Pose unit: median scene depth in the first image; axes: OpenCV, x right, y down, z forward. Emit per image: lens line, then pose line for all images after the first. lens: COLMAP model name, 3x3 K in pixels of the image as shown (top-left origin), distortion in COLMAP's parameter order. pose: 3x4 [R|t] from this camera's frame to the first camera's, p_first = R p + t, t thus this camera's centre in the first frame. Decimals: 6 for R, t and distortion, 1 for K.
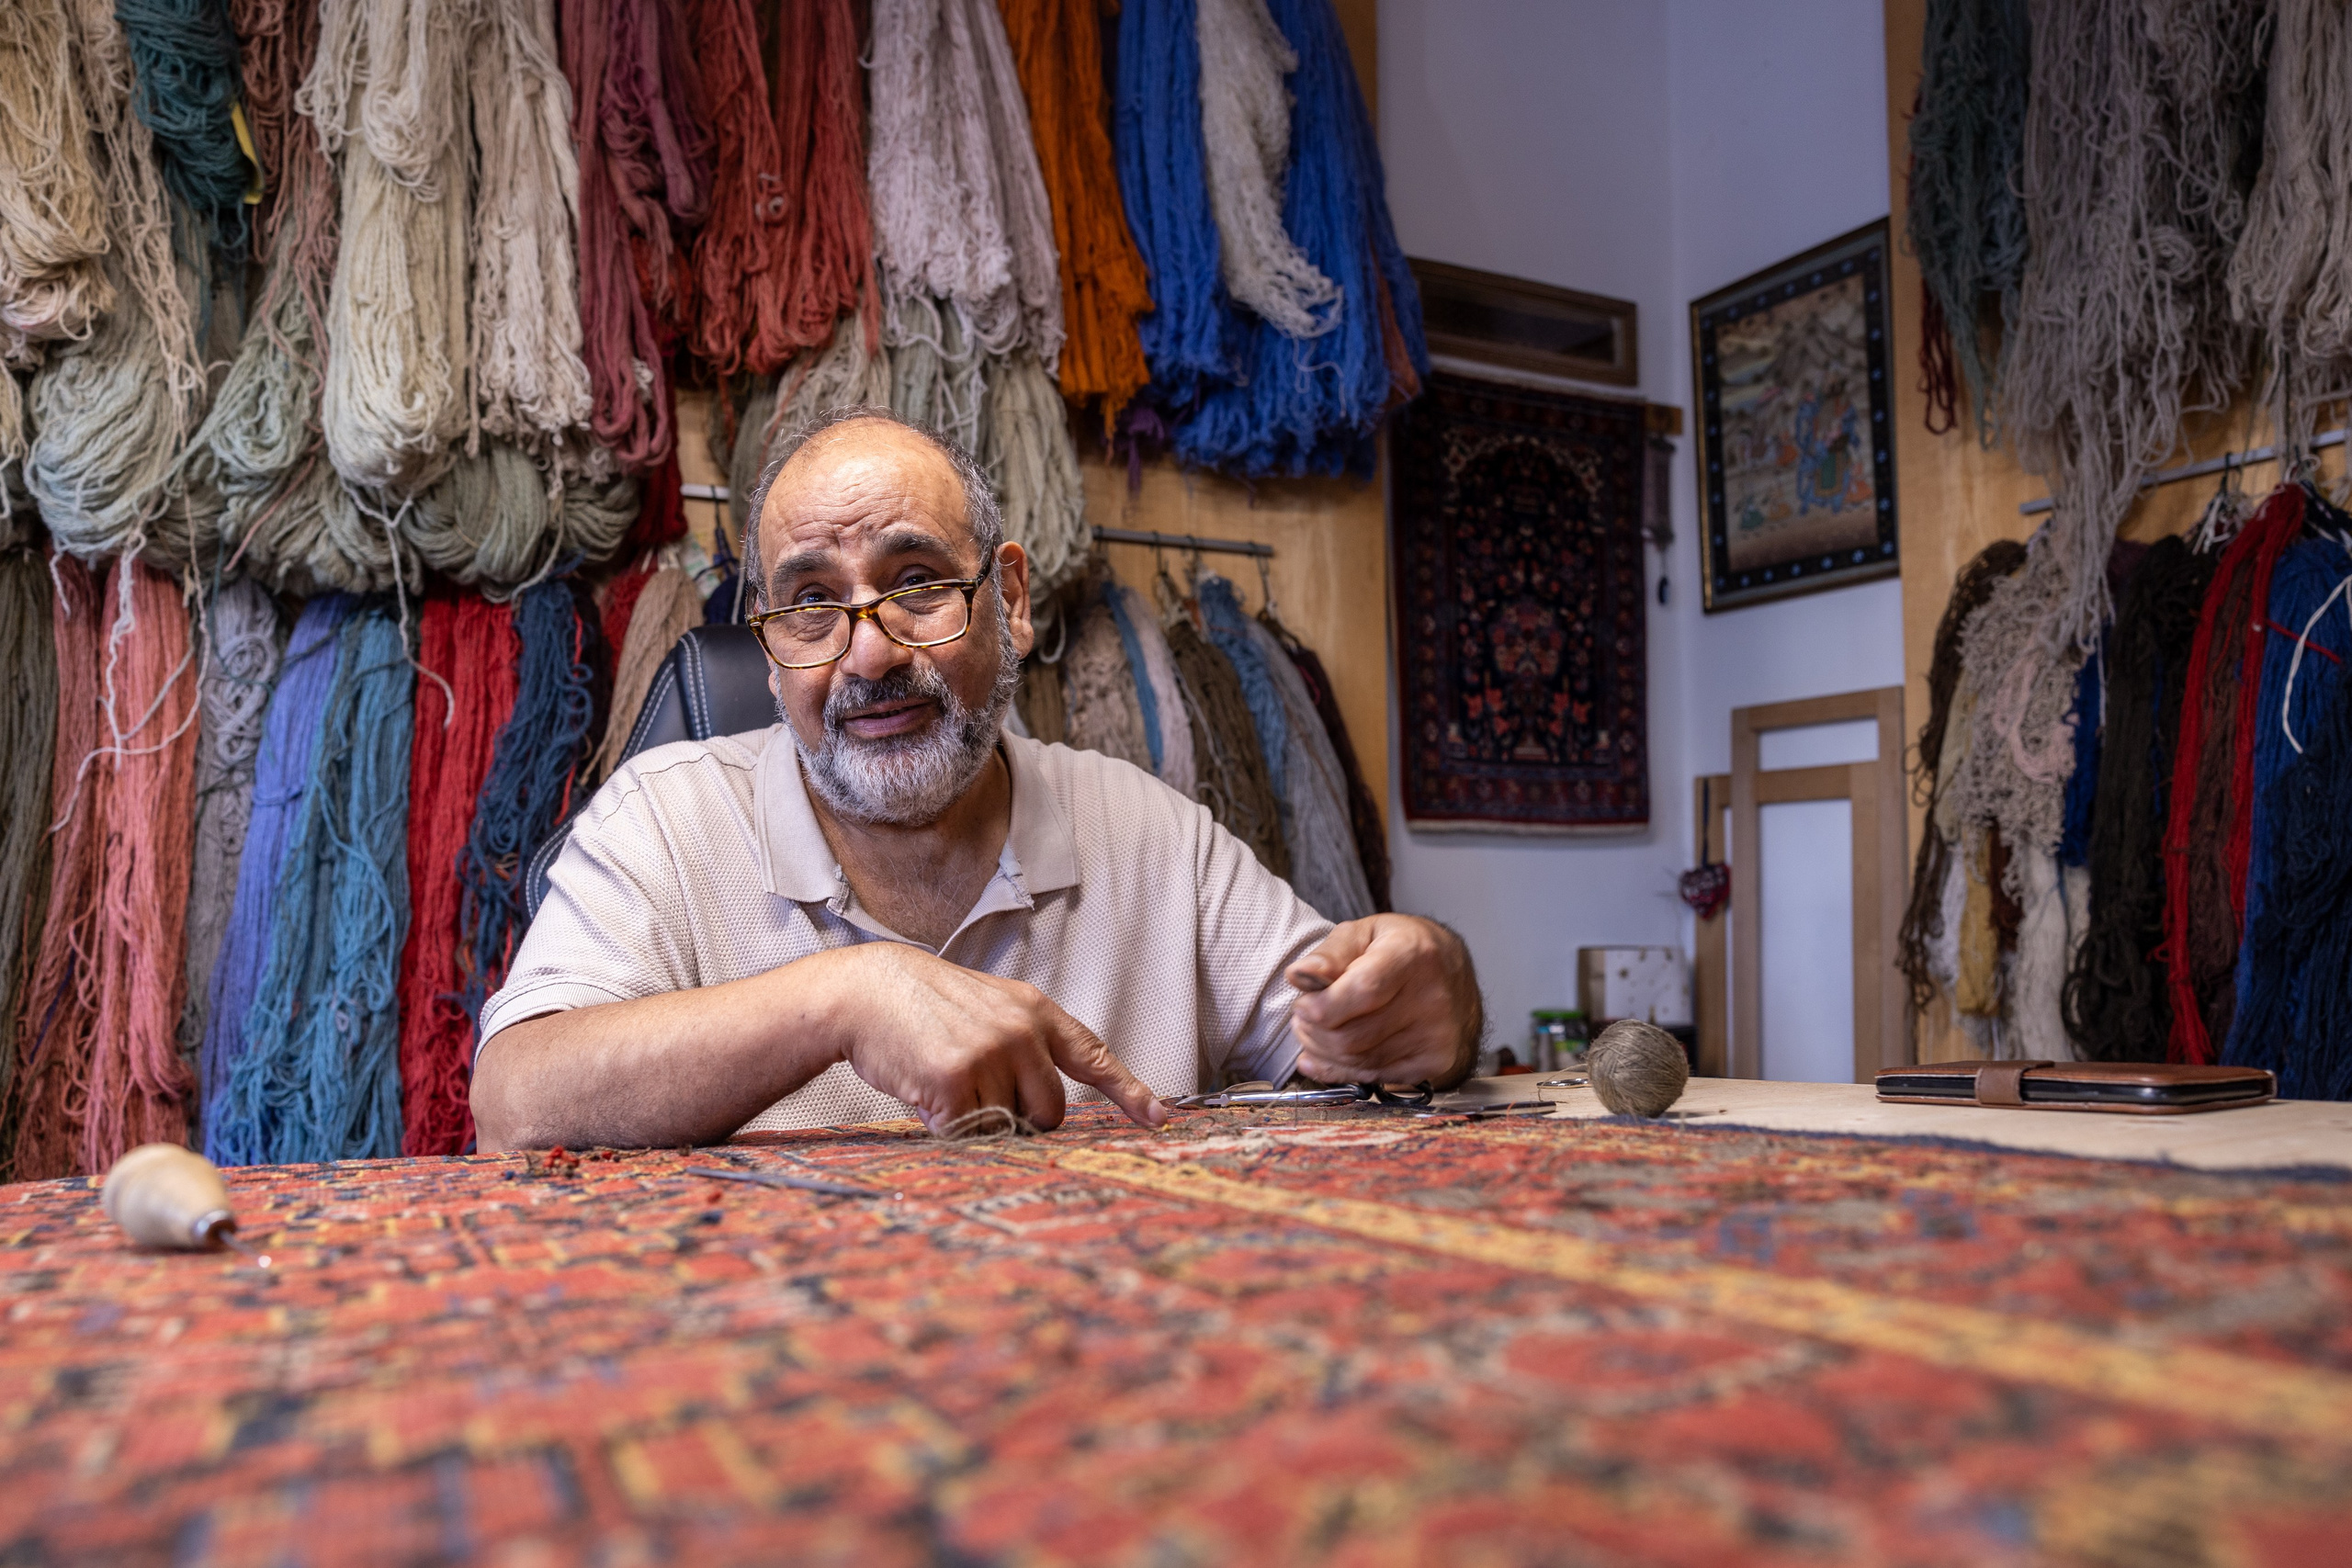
lens RADIAL K [[1645.2, 0, 1202.0], [0, 1645.2, 806.4], [0, 0, 1]] dist [0.000519, 0.004401]
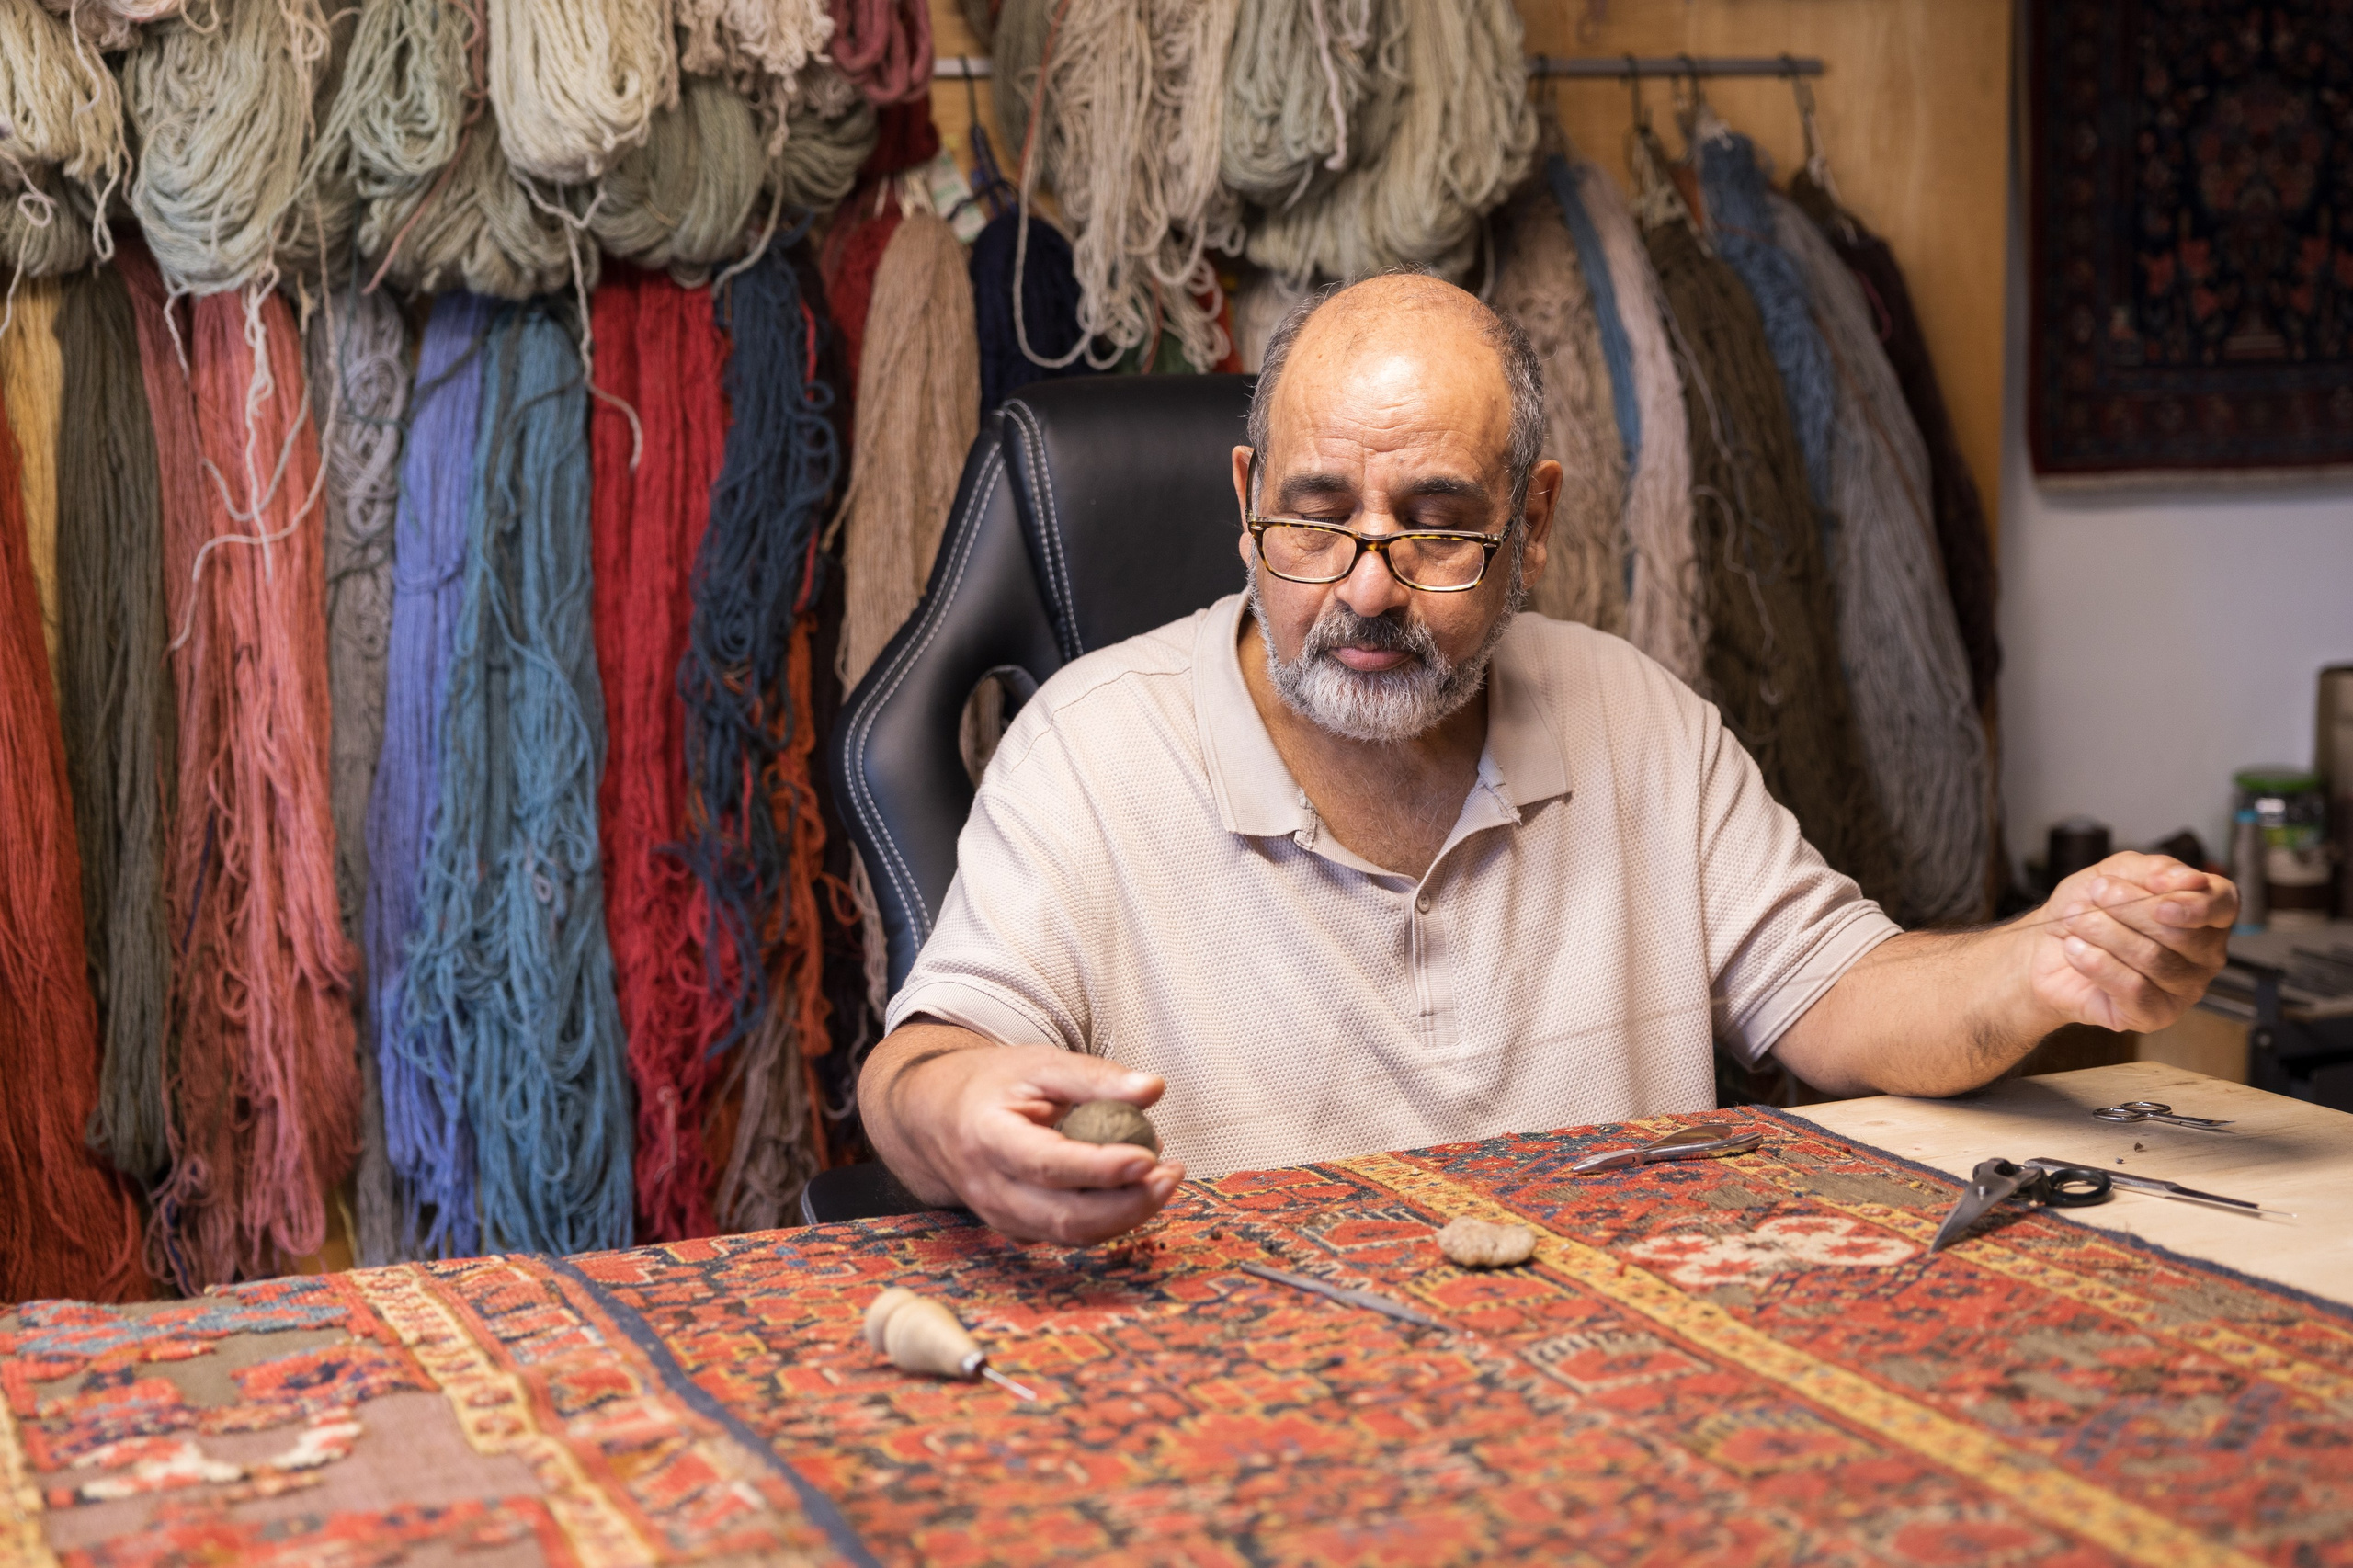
lens RADIAL K [[3624.3, 0, 1304.1], [0, 3624.3, 791.8], [0, 0, 1]] dist [0.018187, -0.001008]
pose [[0.995092, 0.013791, -0.097992, -0.015510], [0.008026, 0.975730, 0.218831, -0.235987], [0.098632, -0.218543, 0.970830, -0.485635]]
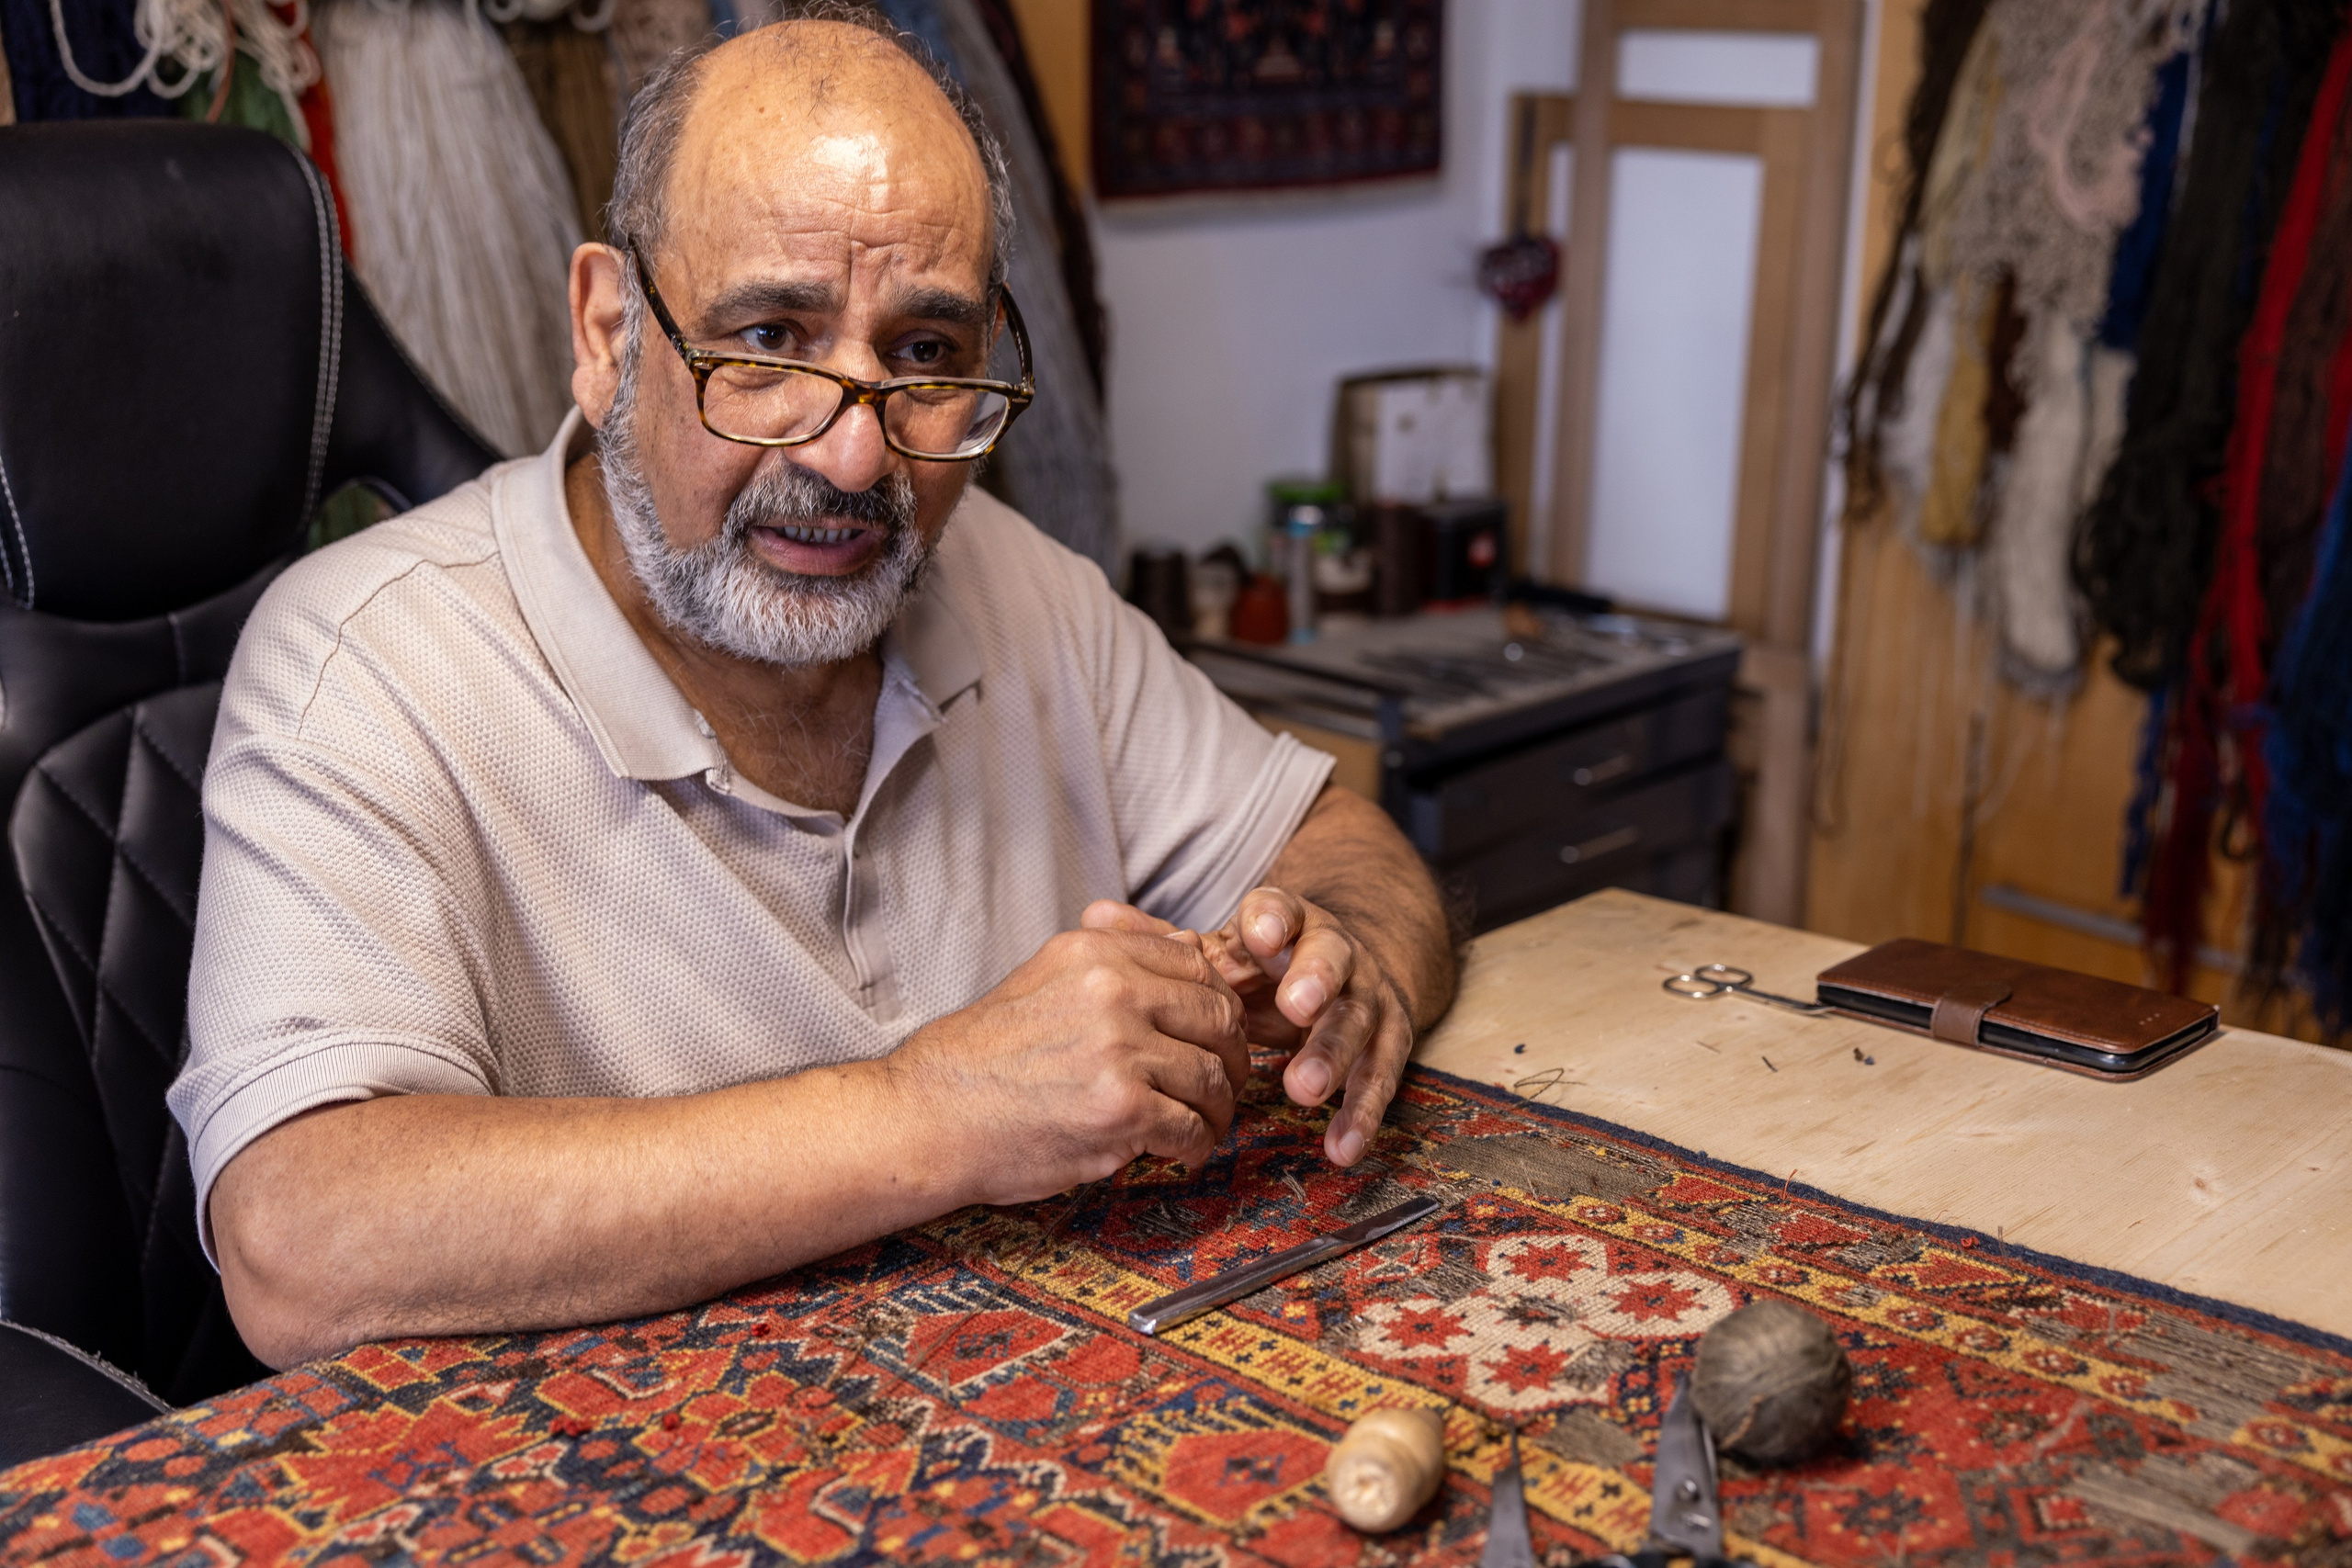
lens RADIAL K [[2793.8, 0, 1168.6], [0, 2793.8, 787.2], [0, 0, 1]] dist [-0.001185, 0.030856]
pose [[0.962862, -0.067304, 0.261470, -0.185632], [-0.026028, 0.940782, 0.338013, -0.188383], [-0.268736, -0.332265, 0.904091, -0.025483]]
